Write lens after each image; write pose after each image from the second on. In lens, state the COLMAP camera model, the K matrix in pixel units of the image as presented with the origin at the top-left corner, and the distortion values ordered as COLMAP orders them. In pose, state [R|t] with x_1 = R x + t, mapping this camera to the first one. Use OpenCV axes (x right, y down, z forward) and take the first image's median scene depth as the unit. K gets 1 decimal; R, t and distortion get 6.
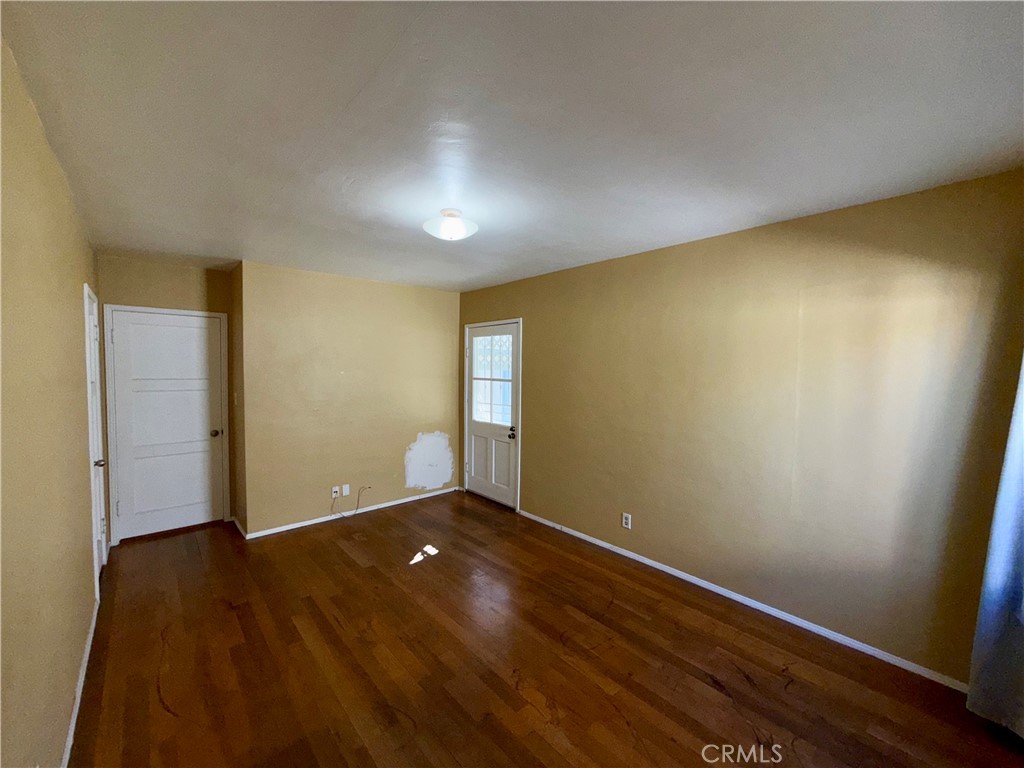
lens RADIAL K [[414.4, 0, 508.6], [0, 414.4, 384.9], [0, 0, 1]] dist [0.001025, 0.000209]
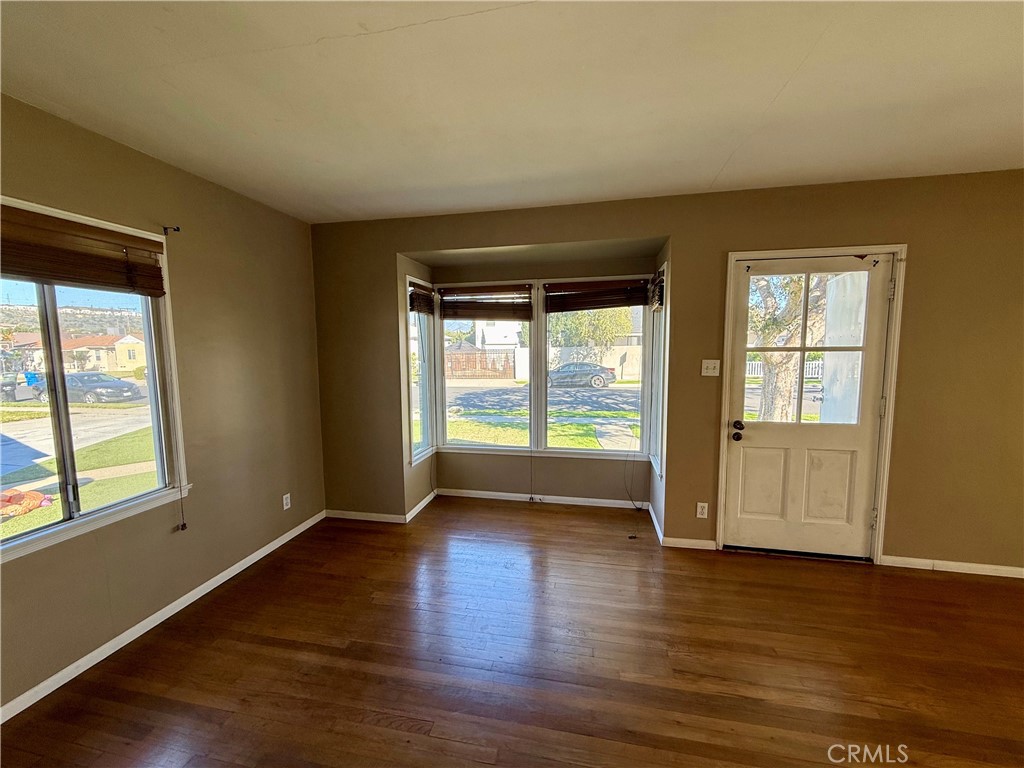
lens RADIAL K [[409.5, 0, 515.4], [0, 409.5, 384.8], [0, 0, 1]] dist [0.000379, 0.000124]
pose [[0.794531, -0.088400, 0.600755, -0.773186], [0.047427, 0.995358, 0.083740, -0.033198], [-0.605369, -0.038042, 0.795035, 0.859931]]
